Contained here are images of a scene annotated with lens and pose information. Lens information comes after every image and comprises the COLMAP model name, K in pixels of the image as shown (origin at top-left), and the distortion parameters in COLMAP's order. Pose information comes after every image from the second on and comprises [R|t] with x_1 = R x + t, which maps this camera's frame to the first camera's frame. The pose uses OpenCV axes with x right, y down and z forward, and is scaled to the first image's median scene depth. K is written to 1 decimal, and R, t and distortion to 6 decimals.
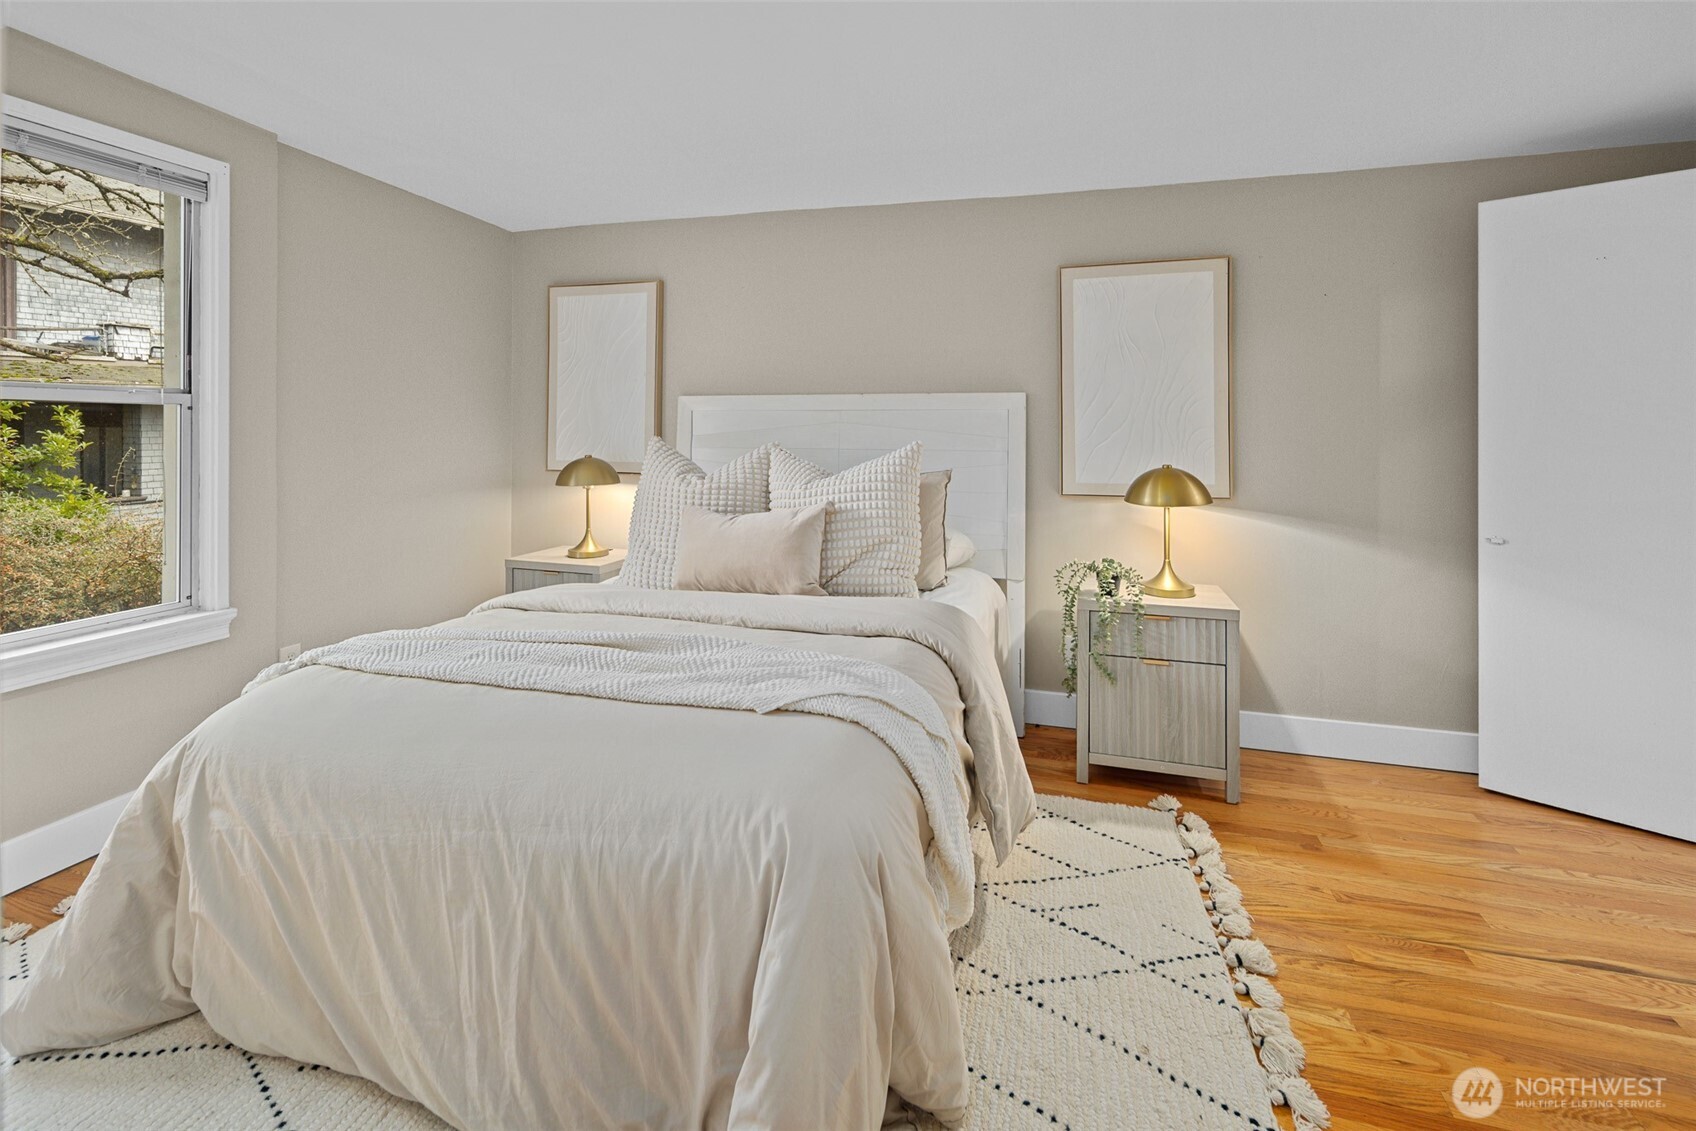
lens RADIAL K [[743.4, 0, 844.7], [0, 743.4, 489.1], [0, 0, 1]] dist [0.001387, 0.000413]
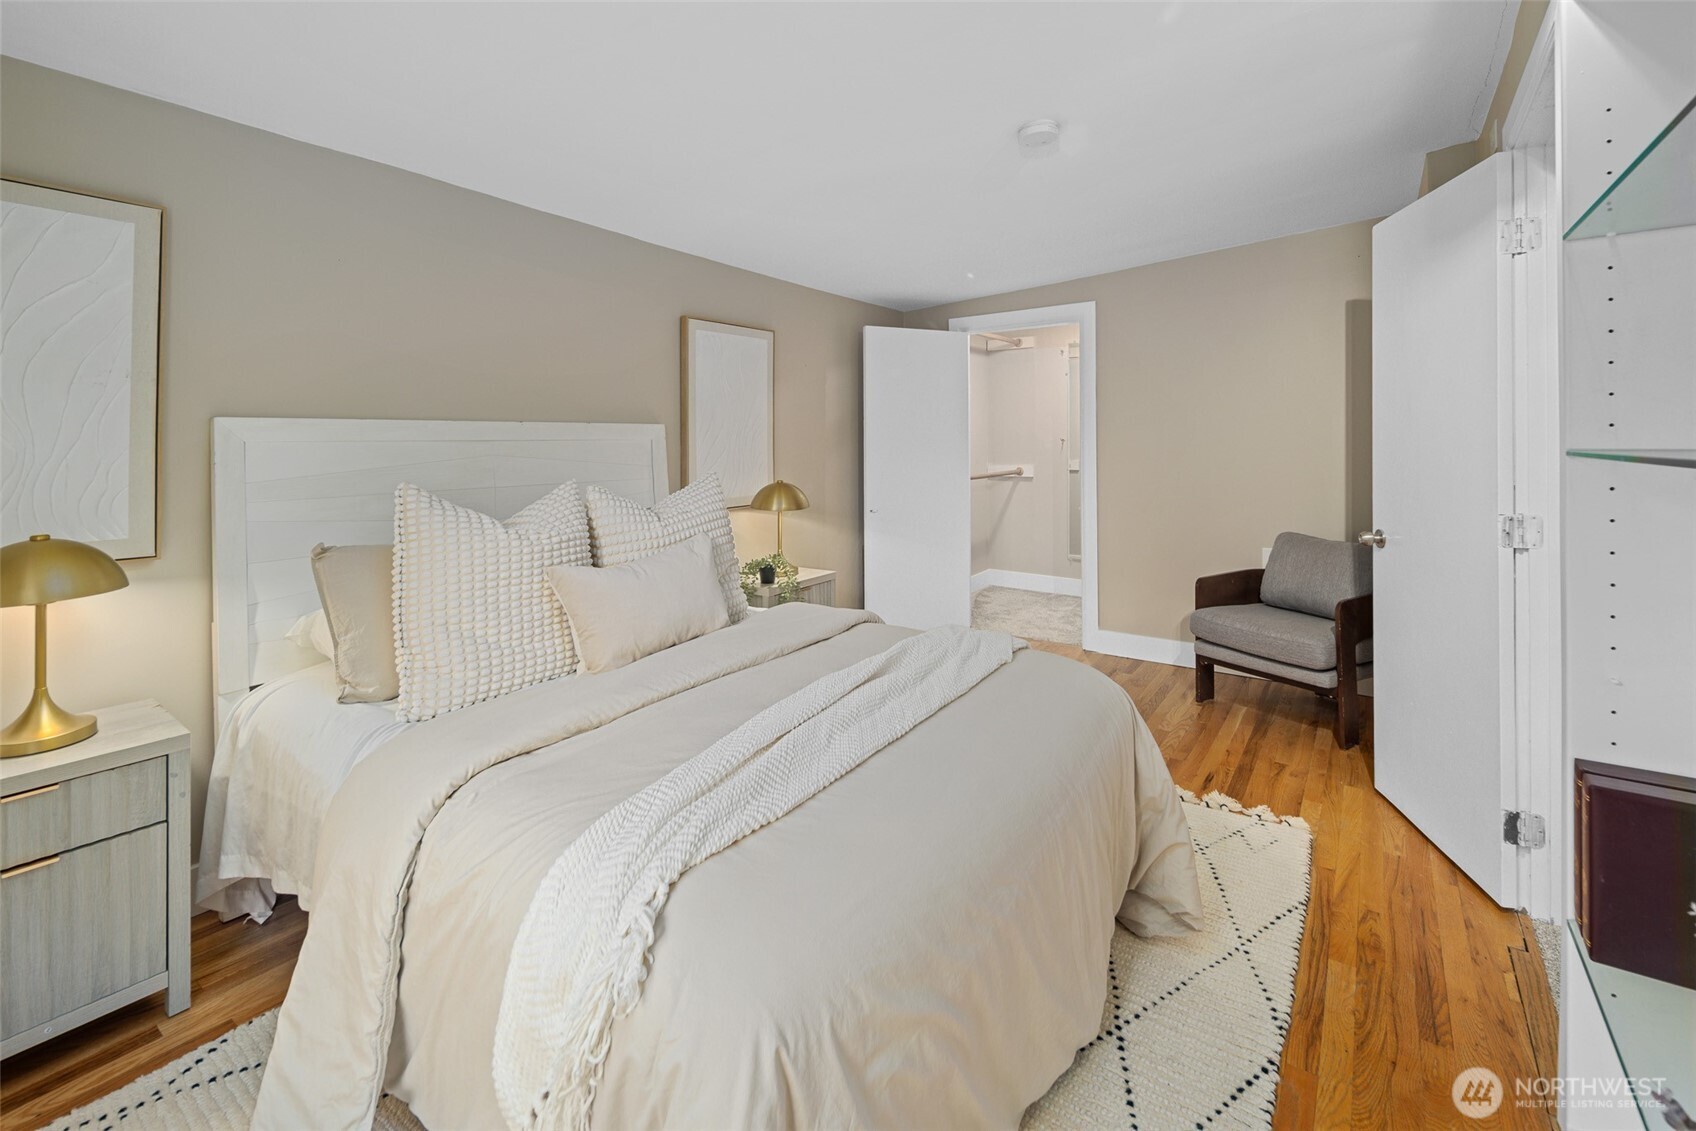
lens RADIAL K [[743.4, 0, 844.7], [0, 743.4, 489.1], [0, 0, 1]] dist [0.001387, 0.000413]
pose [[0.317877, -0.066087, 0.945826, -0.748028], [0.096479, 0.994644, 0.037074, -0.051449], [-0.943210, 0.079467, 0.322551, 0.419890]]
